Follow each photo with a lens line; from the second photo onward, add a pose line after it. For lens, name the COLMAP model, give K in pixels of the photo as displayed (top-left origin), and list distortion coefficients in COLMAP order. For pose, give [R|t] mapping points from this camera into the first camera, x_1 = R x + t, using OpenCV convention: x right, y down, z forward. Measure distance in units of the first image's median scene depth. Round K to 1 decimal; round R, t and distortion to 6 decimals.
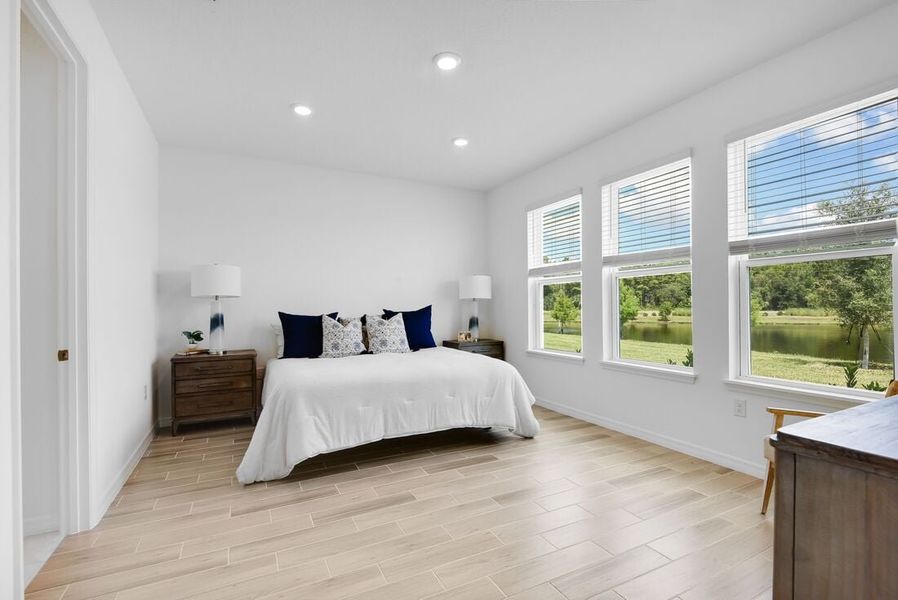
lens RADIAL K [[416.3, 0, 454.8], [0, 416.3, 302.4], [0, 0, 1]] dist [-0.013992, -0.005026]
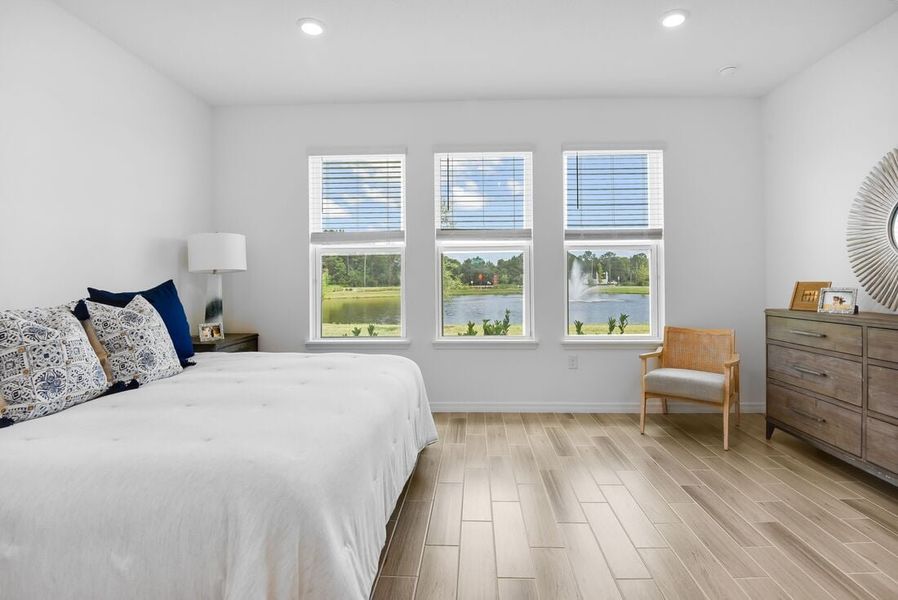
lens RADIAL K [[416.3, 0, 465.3], [0, 416.3, 277.4], [0, 0, 1]] dist [-0.013992, -0.005026]
pose [[0.479167, 0.016768, 0.877564, -0.466701], [-0.003665, 0.999847, -0.017104, 0.016432], [-0.877716, 0.004979, 0.479155, 0.541604]]
